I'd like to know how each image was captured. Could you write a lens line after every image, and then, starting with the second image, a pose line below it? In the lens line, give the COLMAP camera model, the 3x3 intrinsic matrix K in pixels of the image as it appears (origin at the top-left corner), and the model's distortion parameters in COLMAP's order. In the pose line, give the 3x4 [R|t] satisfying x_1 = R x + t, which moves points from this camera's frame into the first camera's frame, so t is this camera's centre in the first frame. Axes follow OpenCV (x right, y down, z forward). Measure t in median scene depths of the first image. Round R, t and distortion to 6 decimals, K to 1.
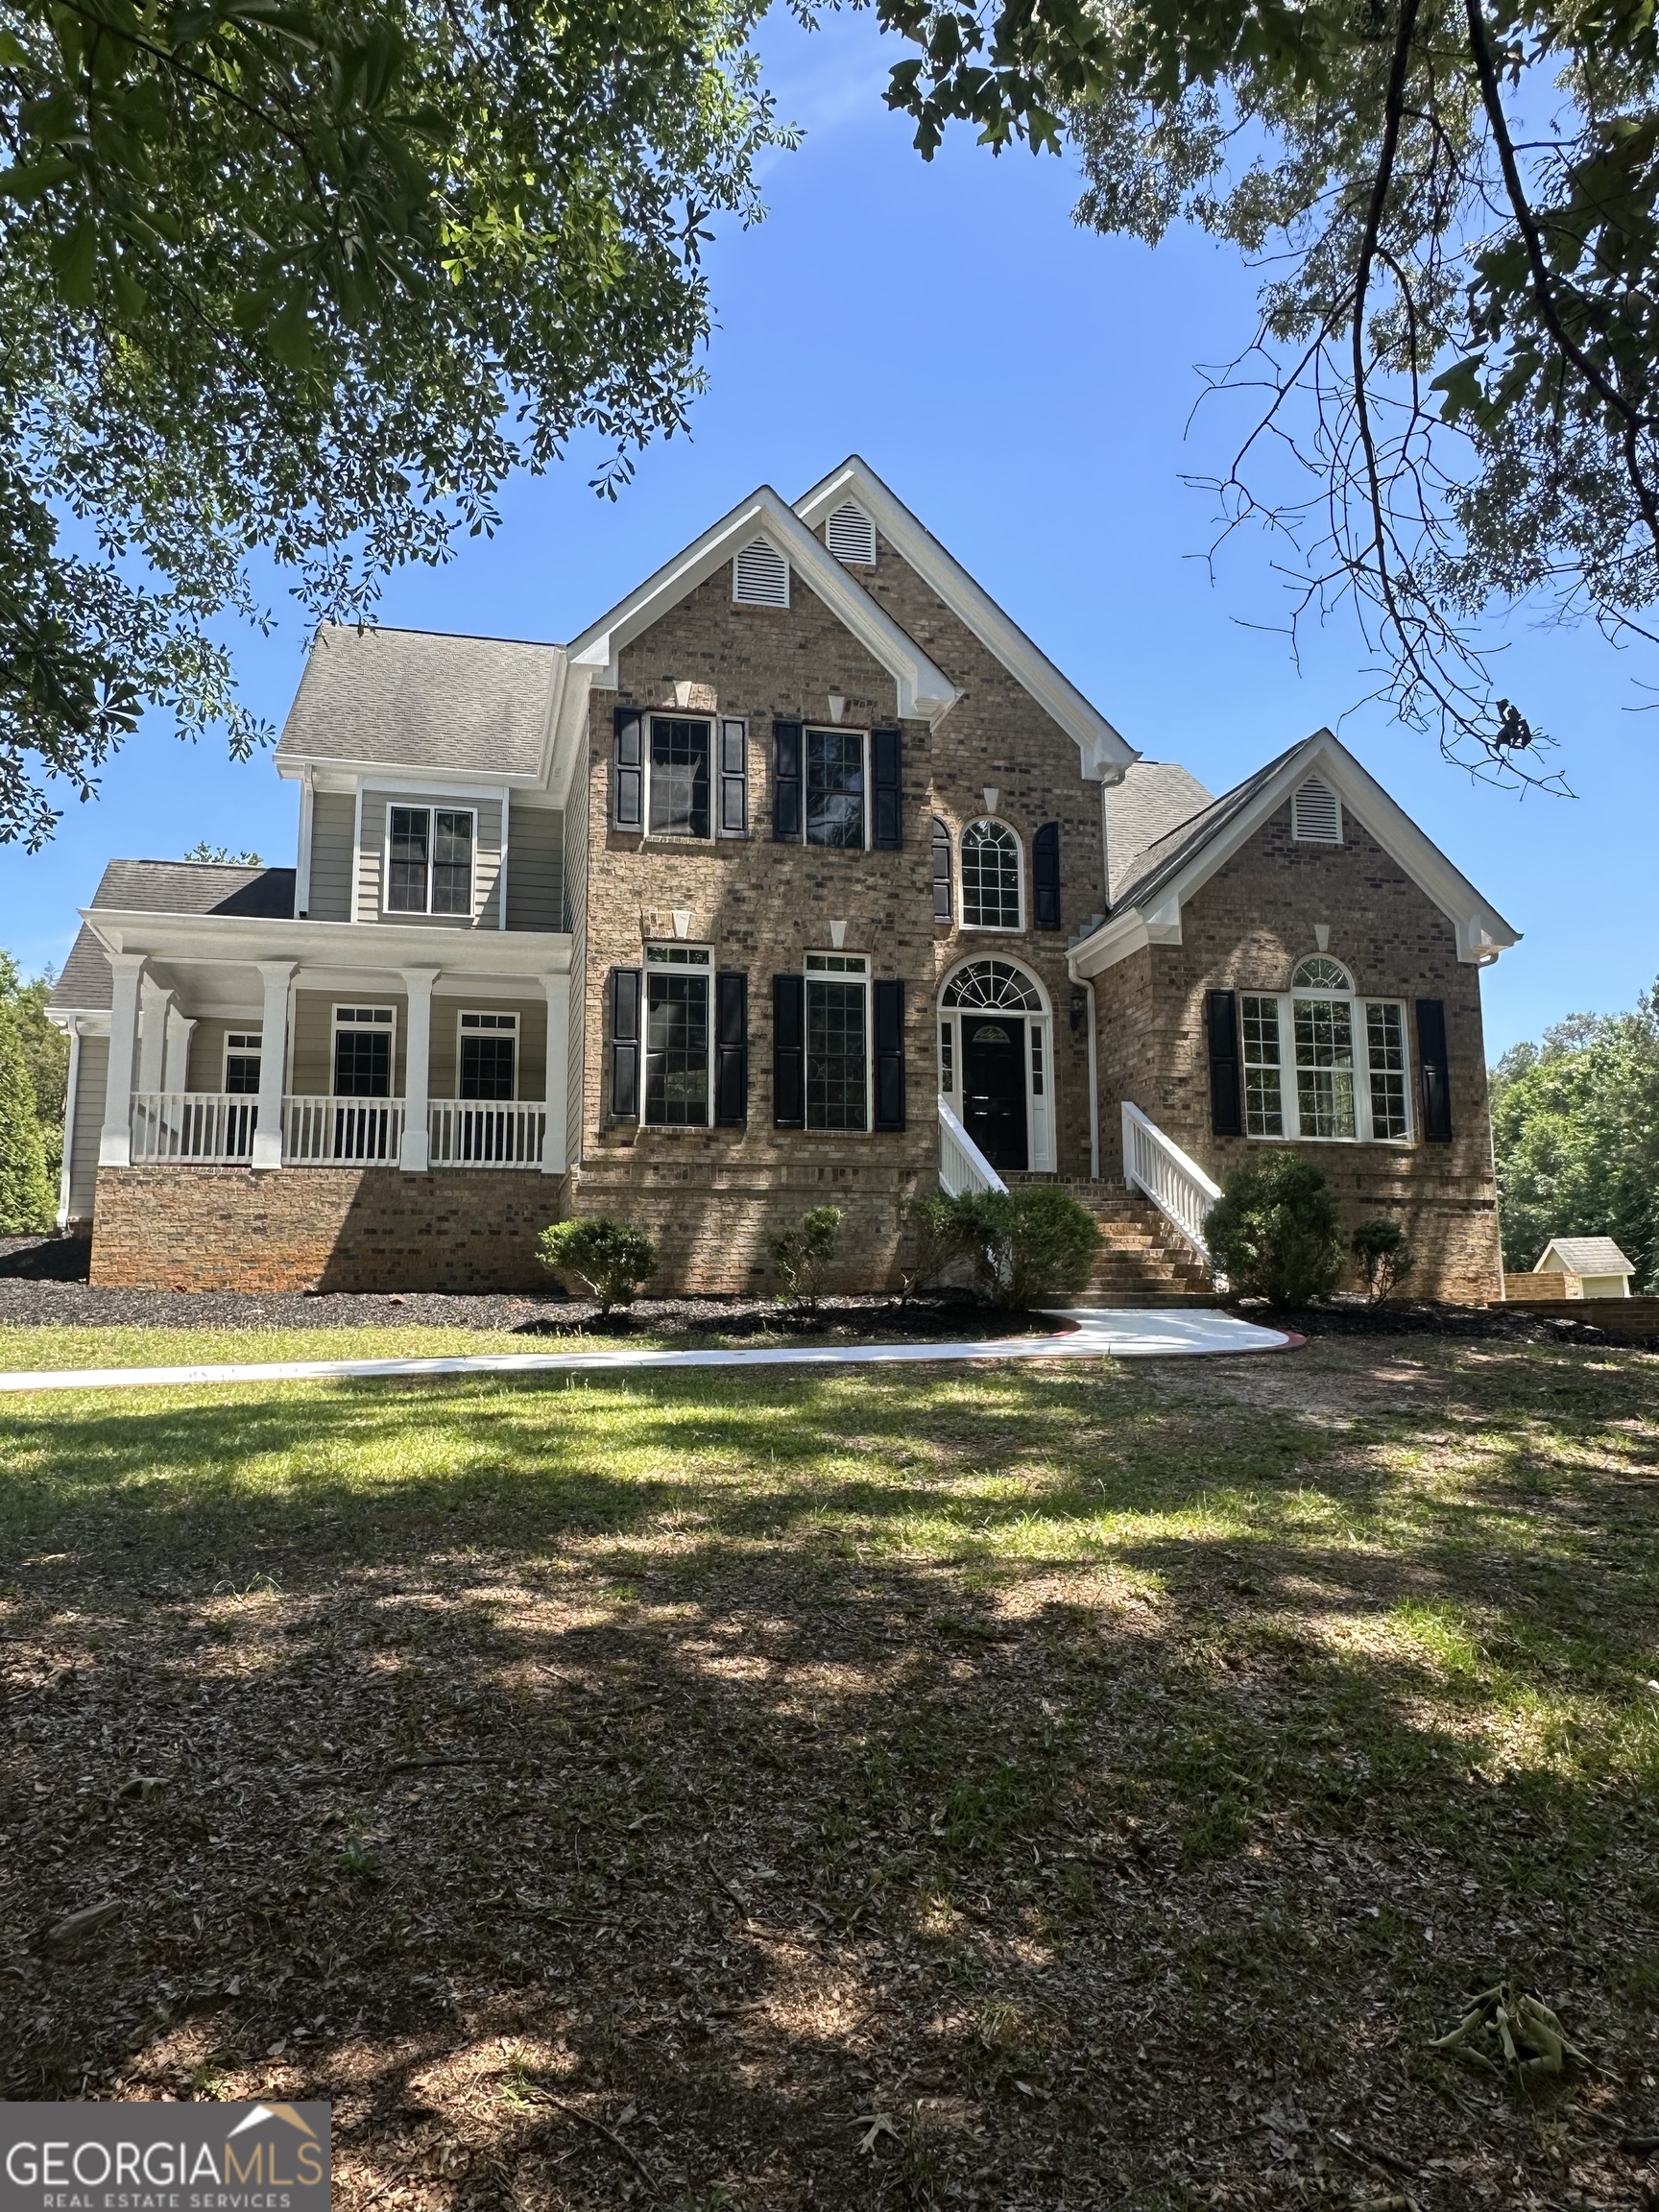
lens RADIAL K [[1527.0, 0, 832.8], [0, 1527.0, 1106.0], [0, 0, 1]] dist [-0.033499, 0.002342]
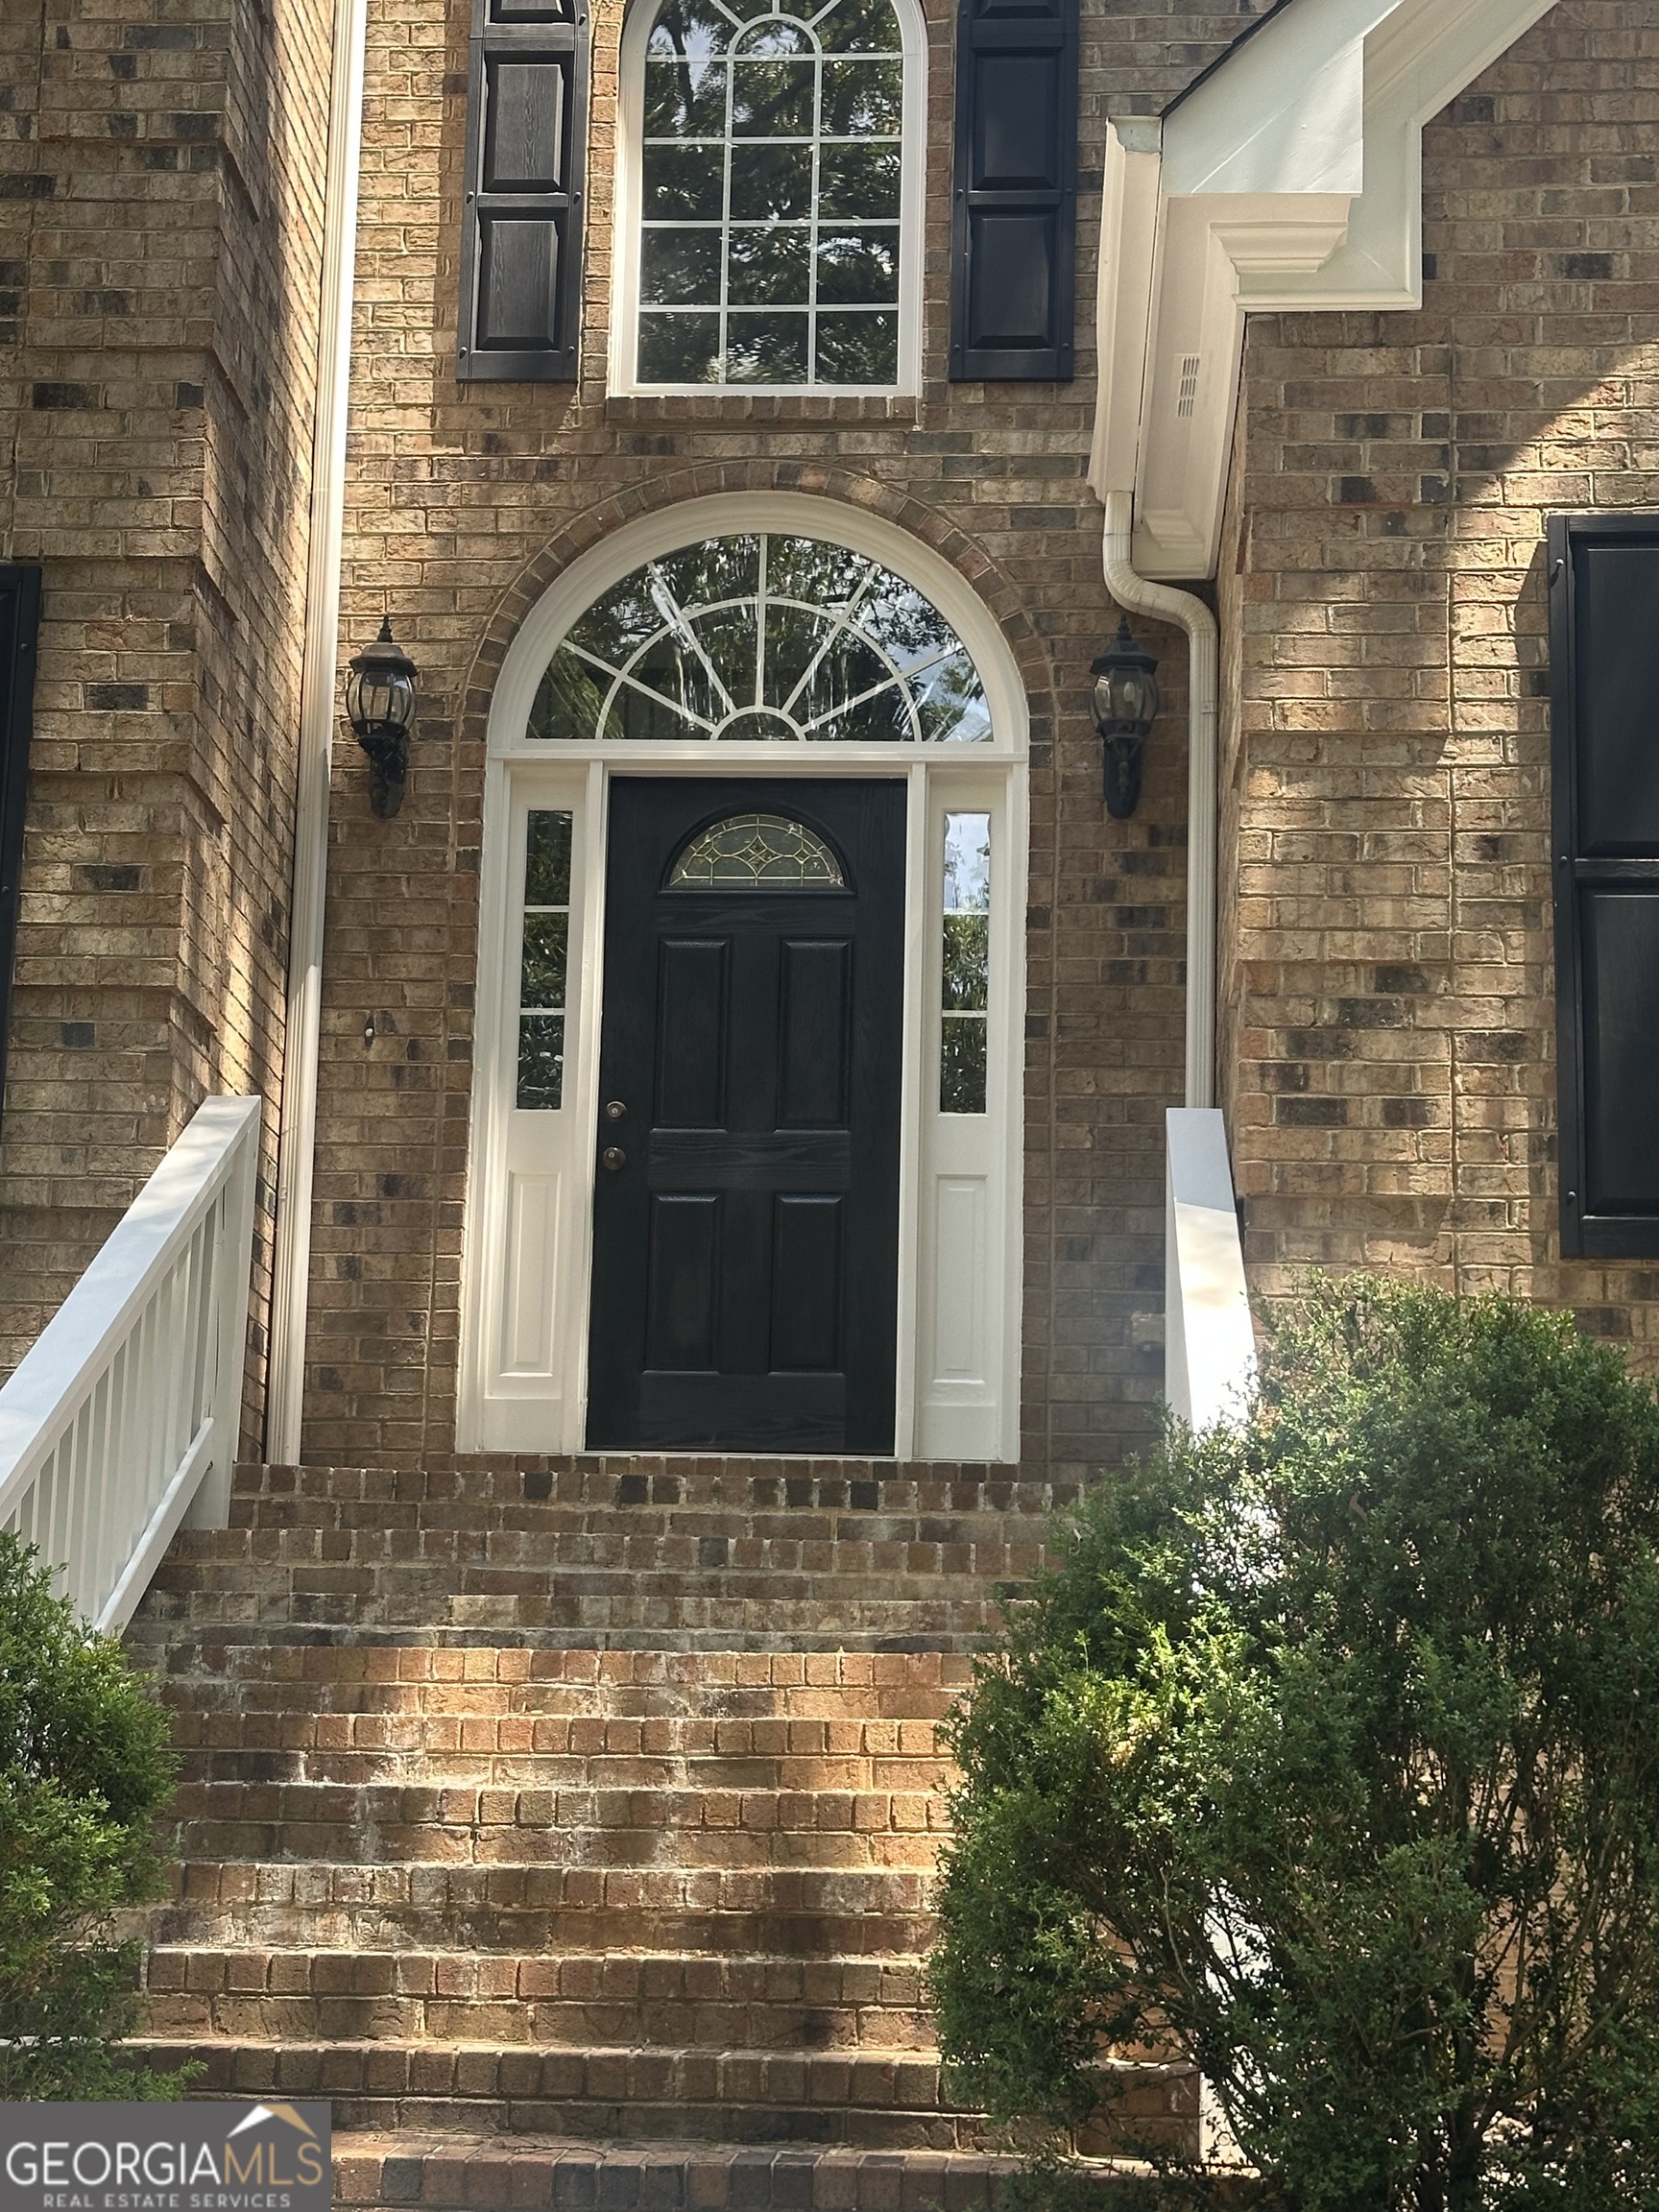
lens RADIAL K [[3807.0, 0, 831.3], [0, 3807.0, 1105.4], [0, 0, 1]] dist [0.182721, 0.000000]
pose [[0.959170, -0.033680, -0.280817, 0.292796], [0.013951, 0.997310, -0.071961, 0.033584], [0.282485, 0.065105, 0.957060, 0.499504]]
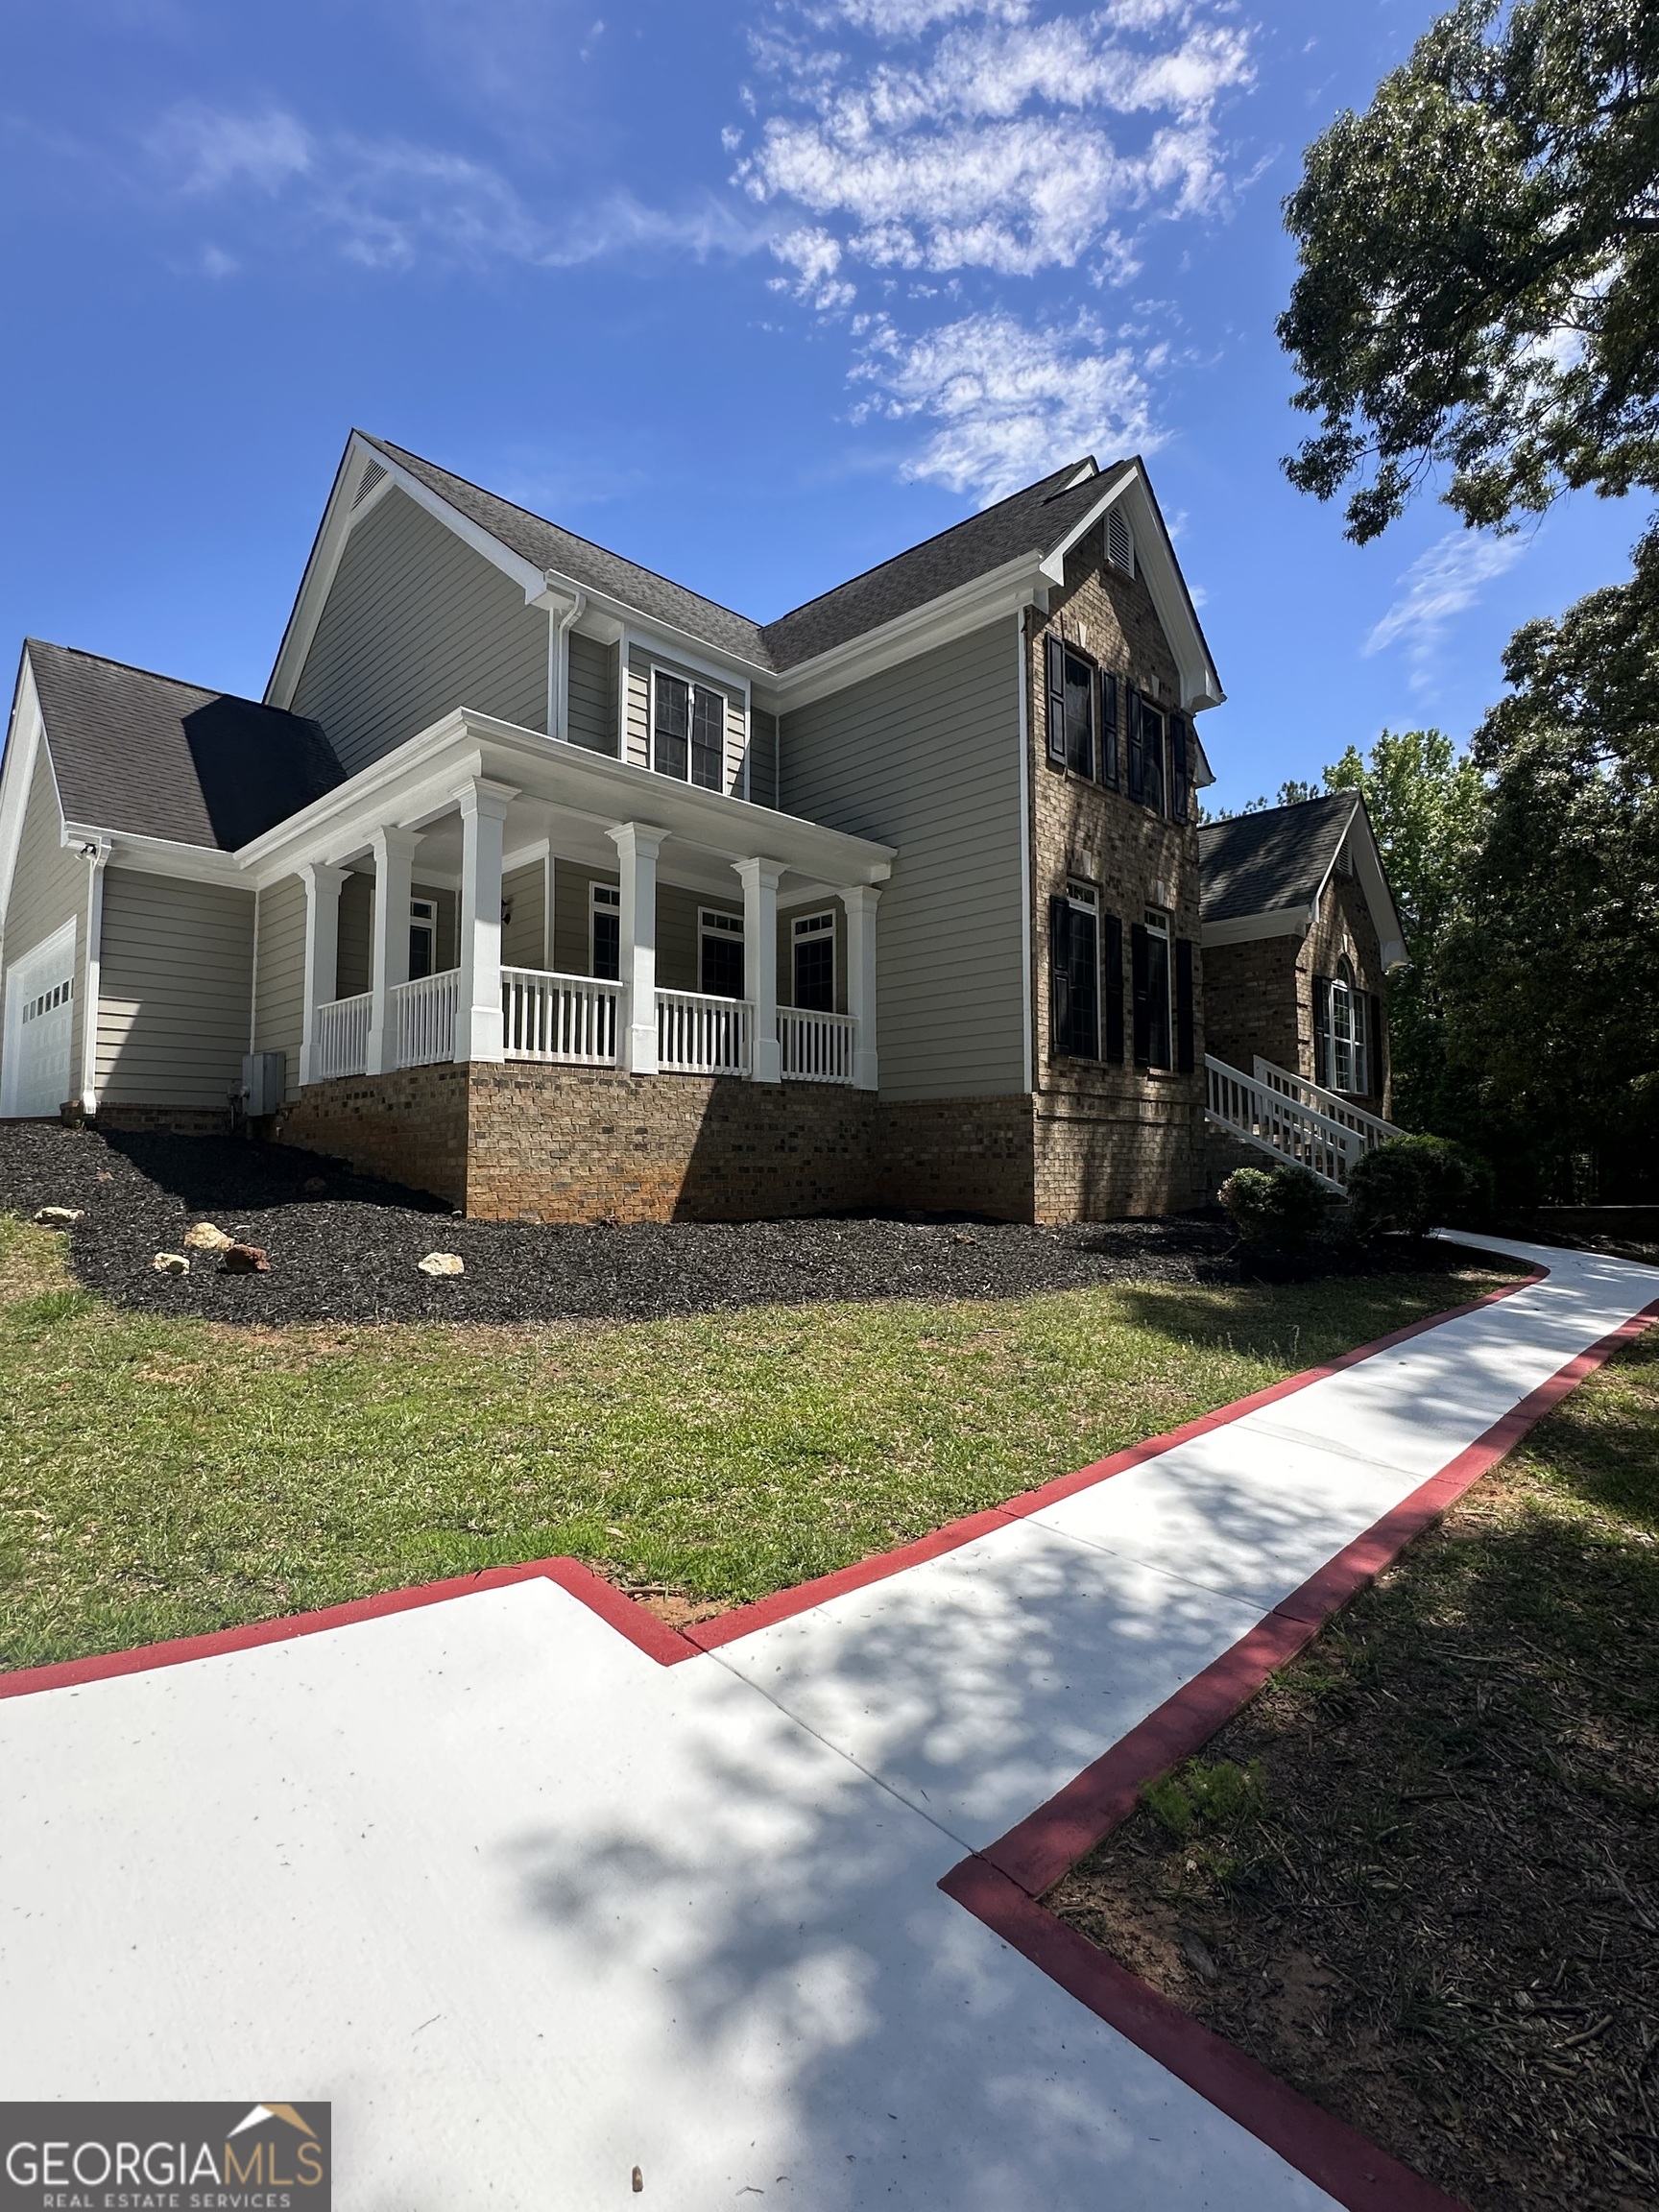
lens RADIAL K [[1051.1, 0, 819.1], [0, 1051.1, 1103.4], [0, 0, 1]] dist [0.006115, 0.007044]
pose [[0.844429, 0.037737, 0.534337, -0.591436], [-0.082138, 0.994841, 0.059545, 0.014864], [-0.529333, -0.094171, 0.843172, 0.447230]]
